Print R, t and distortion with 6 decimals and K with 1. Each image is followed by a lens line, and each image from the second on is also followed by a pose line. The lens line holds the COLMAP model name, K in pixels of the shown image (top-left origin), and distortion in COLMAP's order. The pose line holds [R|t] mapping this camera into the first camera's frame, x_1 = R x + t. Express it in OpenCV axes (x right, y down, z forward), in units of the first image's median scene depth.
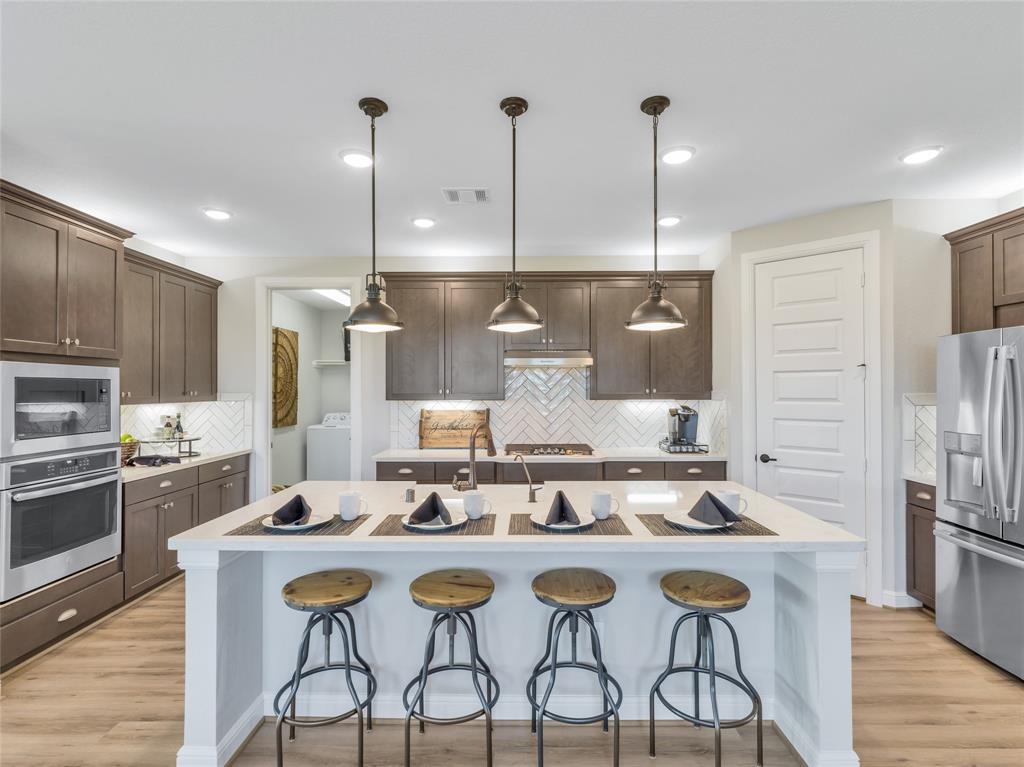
lens RADIAL K [[508.5, 0, 512.0], [0, 508.5, 383.5], [0, 0, 1]] dist [0.009620, -0.000405]
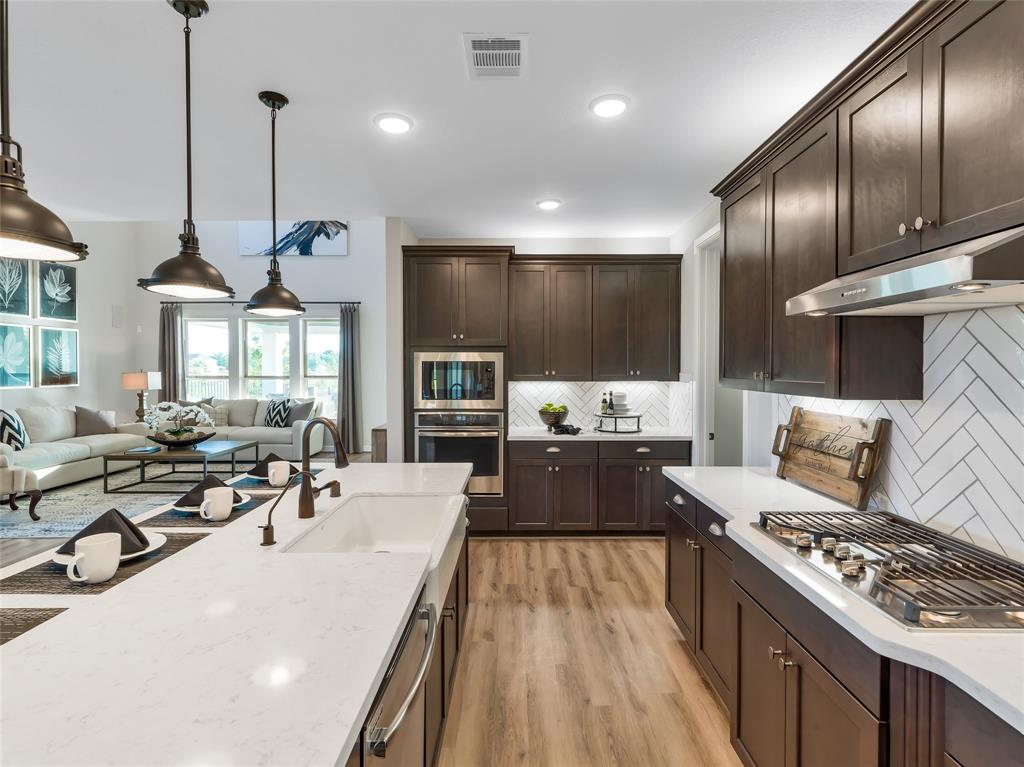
lens RADIAL K [[505.0, 0, 518.2], [0, 505.0, 377.4], [0, 0, 1]] dist [0.002283, 0.000400]
pose [[0.016590, 0.021155, -0.999639, 0.432166], [0.010774, 0.999714, 0.021335, 0.004201], [0.999804, -0.011124, 0.016357, 0.823678]]
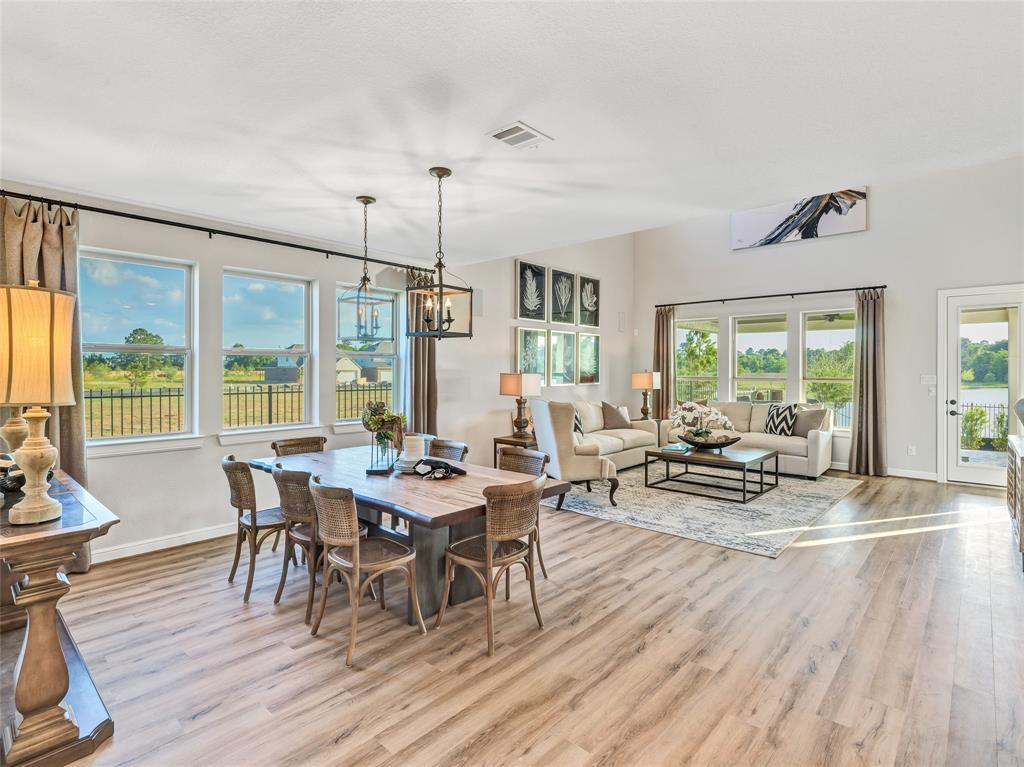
lens RADIAL K [[521.8, 0, 515.3], [0, 521.8, 370.8], [0, 0, 1]] dist [-0.002888, -0.000514]
pose [[-0.657158, 0.003227, -0.753746, 0.414160], [0.007757, 0.999967, -0.002481, 0.004337], [0.753713, -0.007477, -0.657161, 0.398805]]
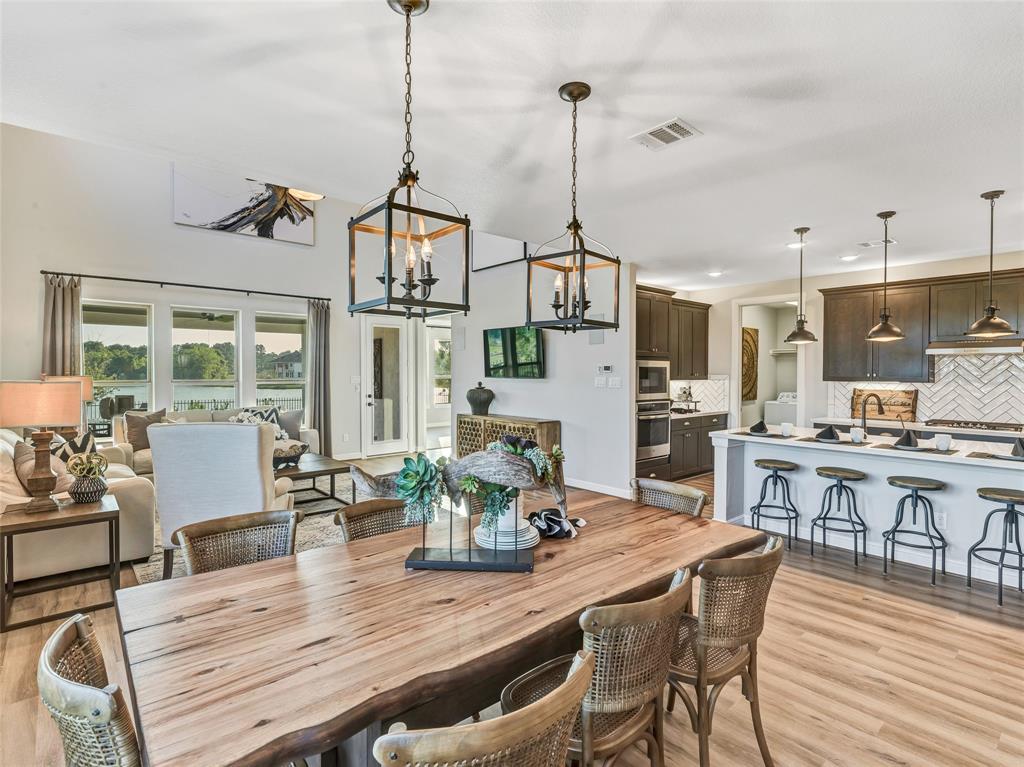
lens RADIAL K [[515.8, 0, 518.2], [0, 515.8, 382.0], [0, 0, 1]] dist [-0.010699, 0.000605]
pose [[0.676155, 0.020029, -0.736487, 0.254300], [0.002749, 0.999555, 0.029707, -0.009452], [0.736754, -0.022111, 0.675799, -0.642964]]
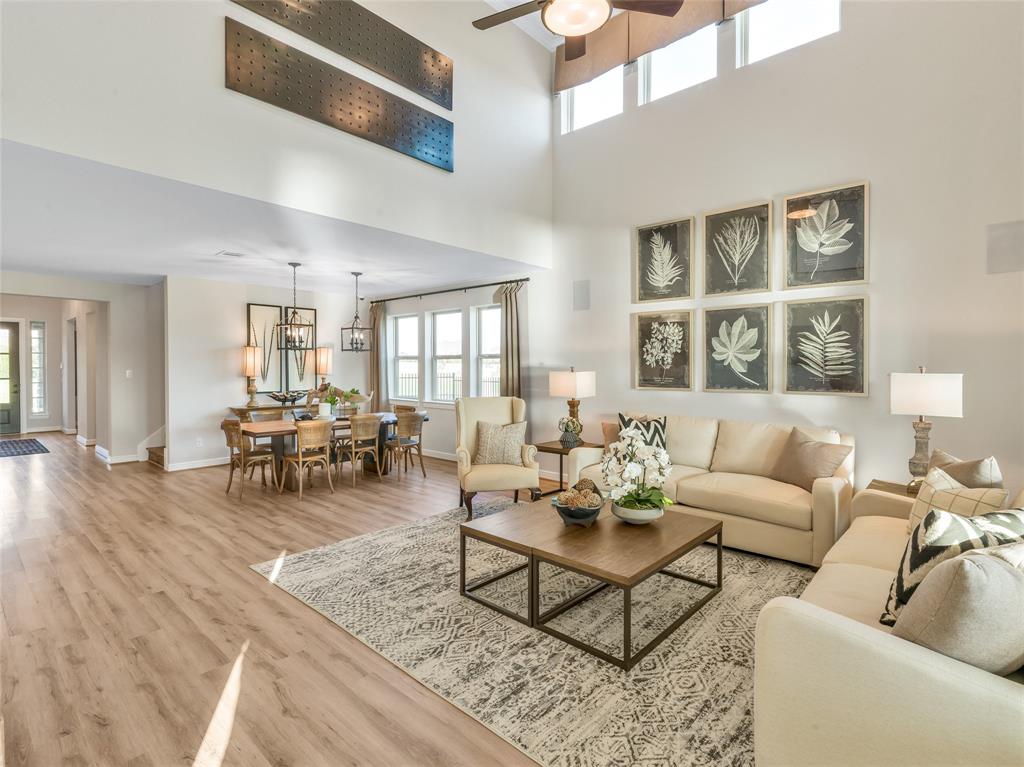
lens RADIAL K [[505.7, 0, 511.9], [0, 505.7, 372.2], [0, 0, 1]] dist [-0.002624, -0.000437]
pose [[-0.751098, -0.003378, 0.660182, -1.599095], [-0.006290, 0.999978, -0.002039, 0.014391], [-0.660161, -0.005684, -0.751103, 0.486195]]
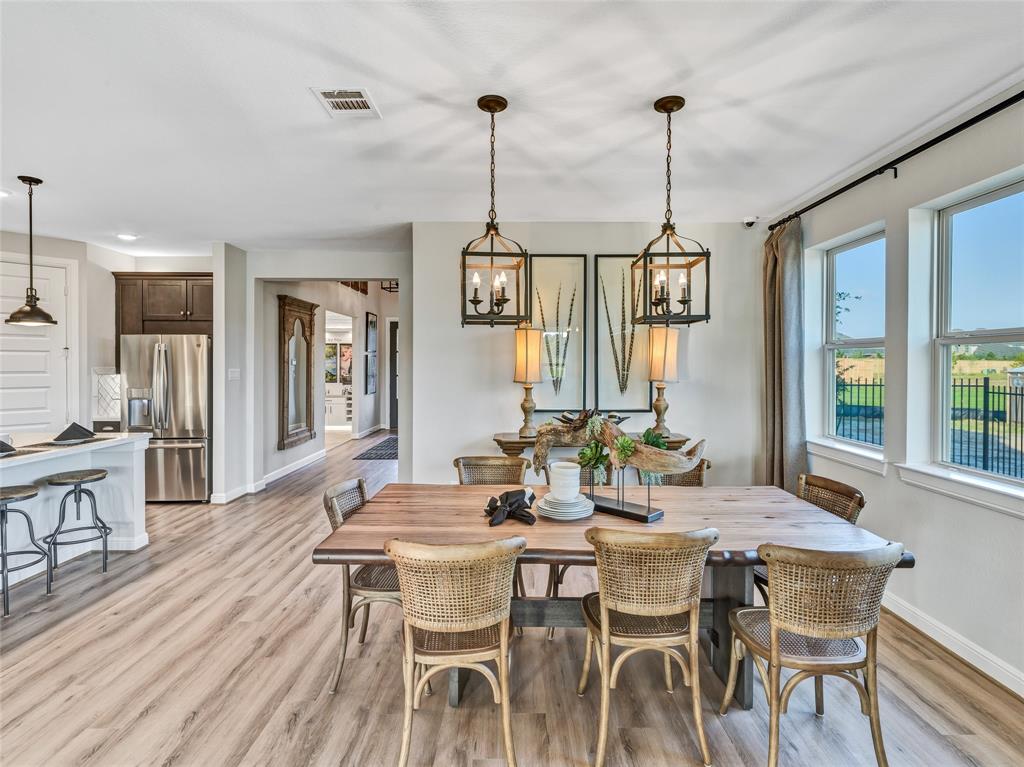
lens RADIAL K [[518.8, 0, 513.0], [0, 518.8, 371.5], [0, 0, 1]] dist [0.002600, 0.000354]
pose [[-0.013542, -0.008501, 0.999872, -0.725167], [-0.014665, 0.999858, 0.008303, -0.000081], [-0.999801, -0.014551, -0.013664, -0.237660]]
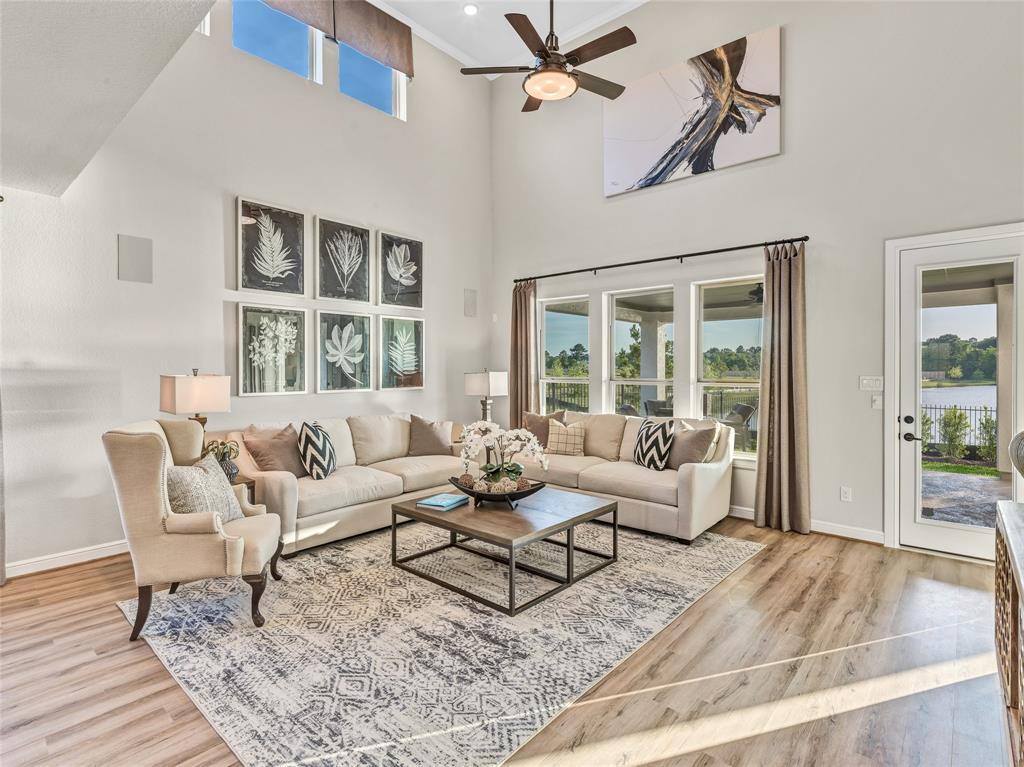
lens RADIAL K [[518.8, 0, 513.0], [0, 518.8, 371.5], [0, 0, 1]] dist [0.002600, 0.000354]
pose [[-0.650060, 0.008429, -0.759836, -0.464040], [0.010575, 0.999942, 0.002046, 0.005788], [0.759809, -0.006705, -0.650112, 0.433864]]
